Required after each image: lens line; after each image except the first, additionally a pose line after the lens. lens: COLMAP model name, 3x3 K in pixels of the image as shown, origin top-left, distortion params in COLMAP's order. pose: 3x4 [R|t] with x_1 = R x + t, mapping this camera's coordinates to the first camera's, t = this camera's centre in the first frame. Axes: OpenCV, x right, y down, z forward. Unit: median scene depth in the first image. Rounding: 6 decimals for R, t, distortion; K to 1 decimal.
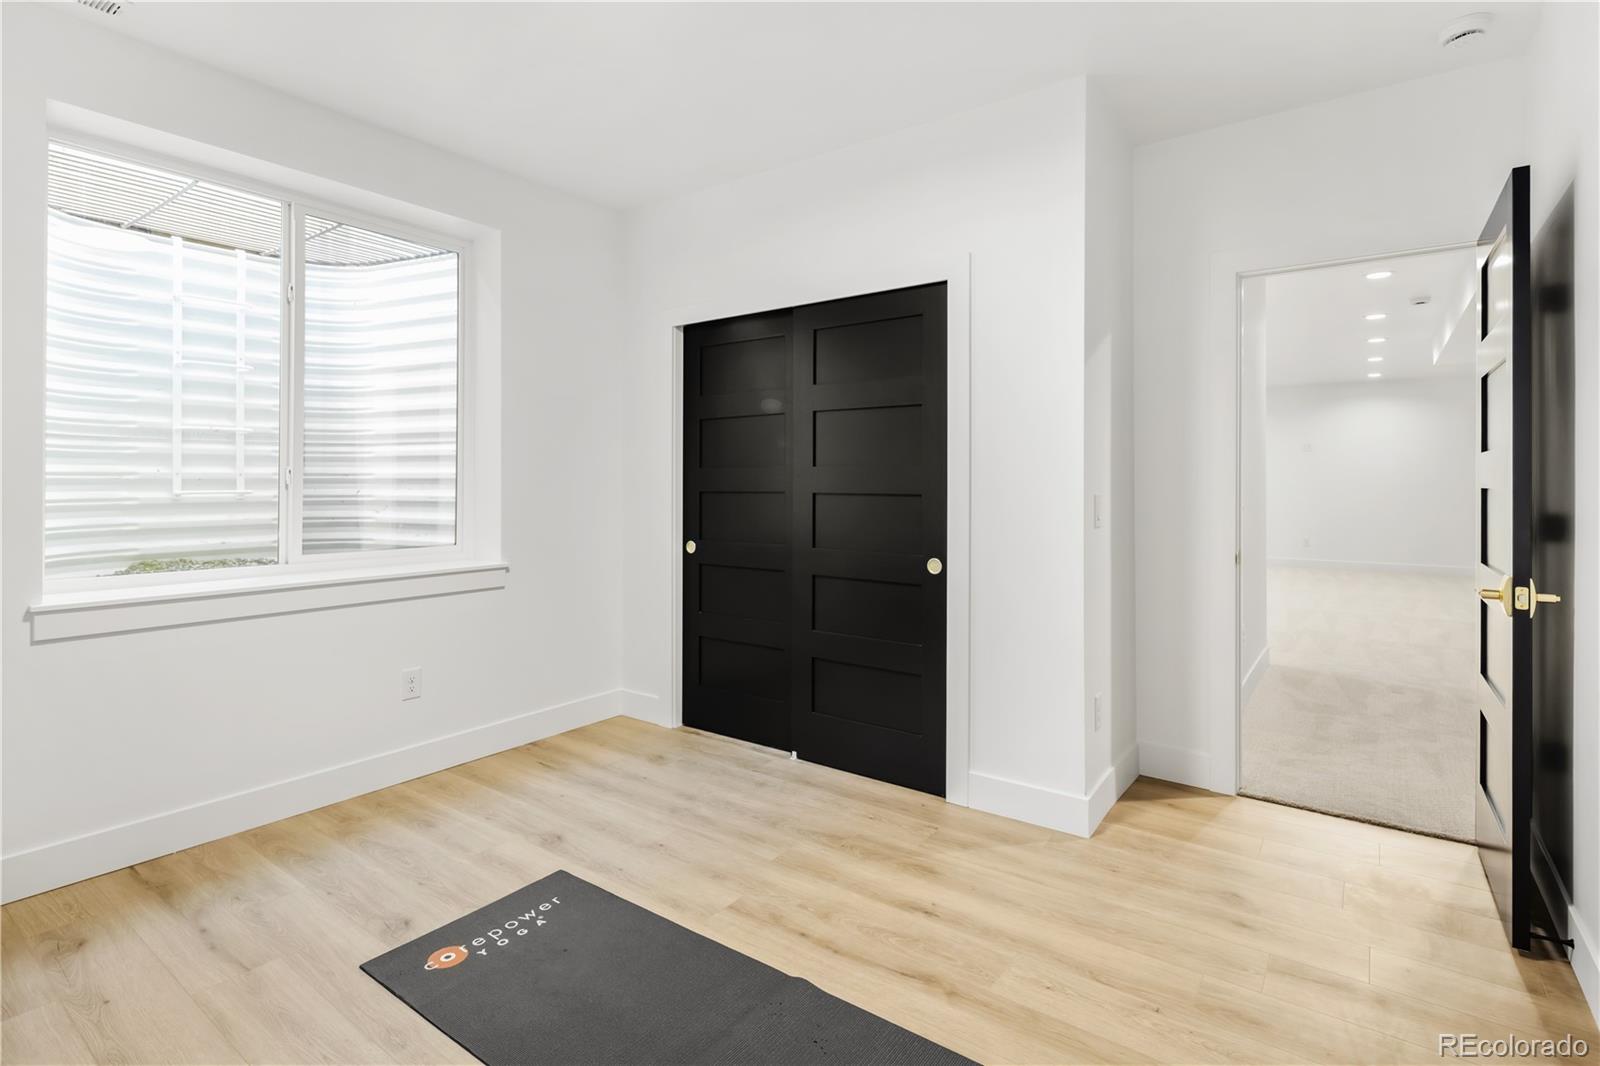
lens RADIAL K [[779.2, 0, 788.6], [0, 779.2, 481.0], [0, 0, 1]] dist [0.004075, -0.003538]
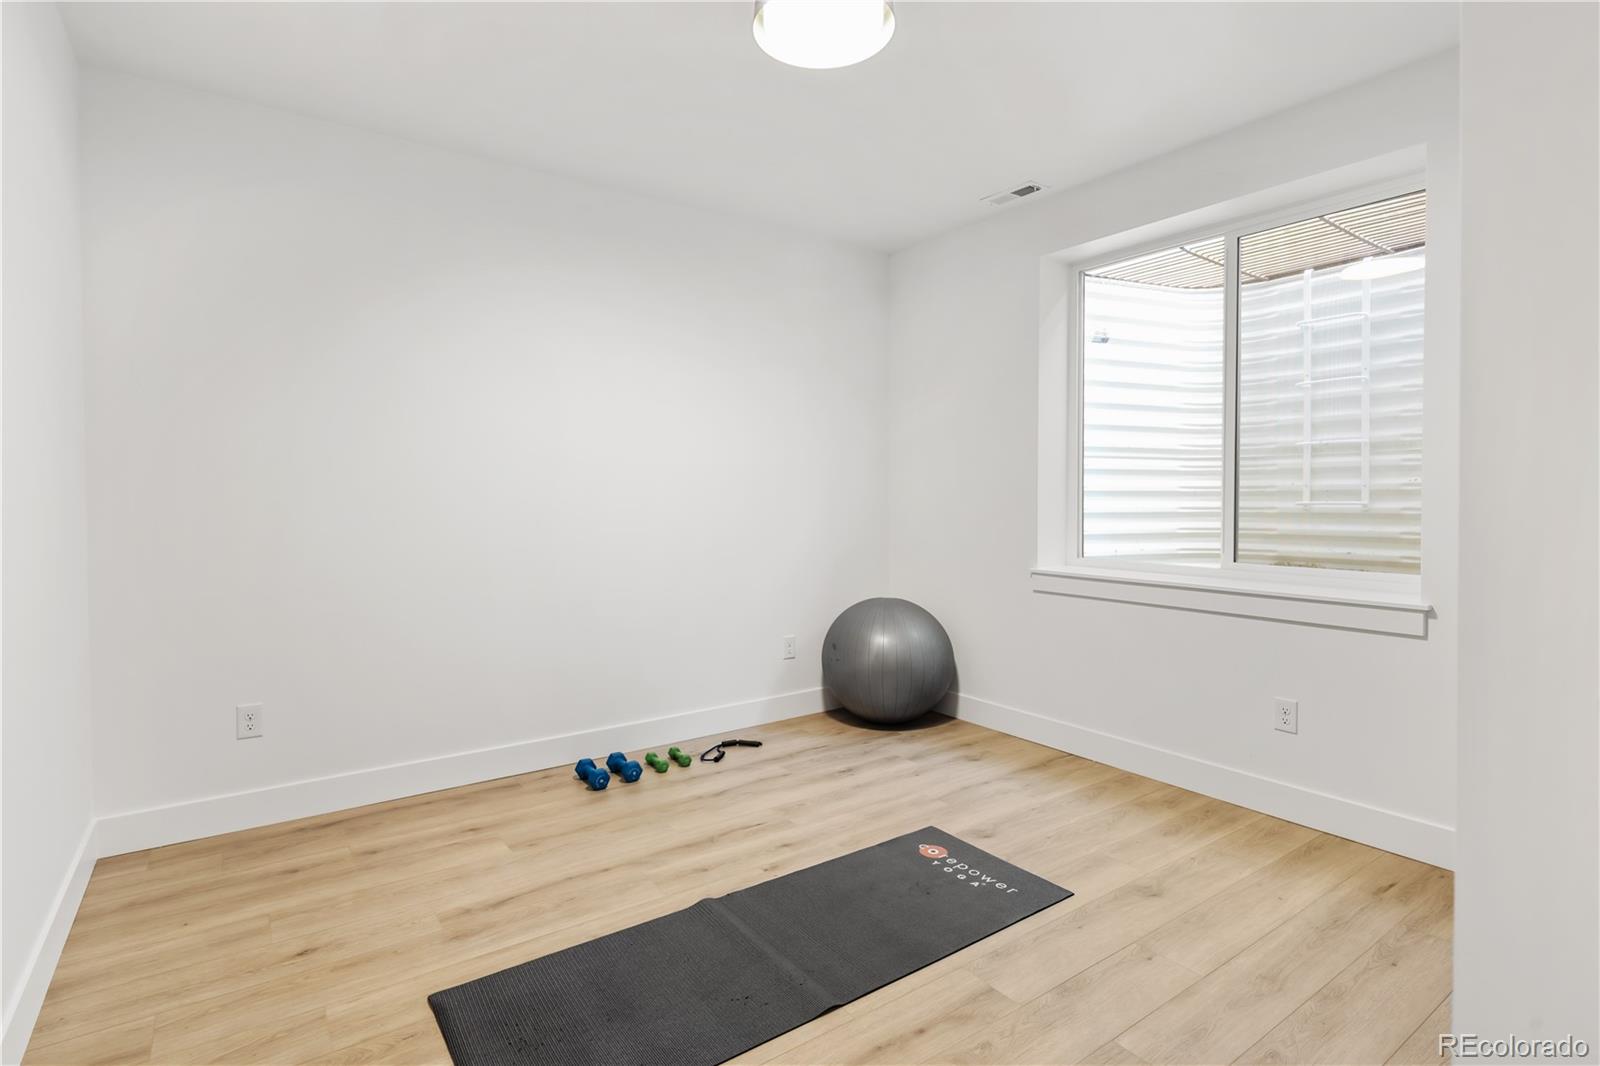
lens RADIAL K [[779.2, 0, 795.4], [0, 779.2, 518.9], [0, 0, 1]] dist [0.004075, -0.003538]
pose [[-0.298780, 0.030219, -0.953844, 0.577983], [0.004026, 0.999530, 0.030406, 0.000760], [0.954314, 0.005244, -0.298761, 0.762751]]
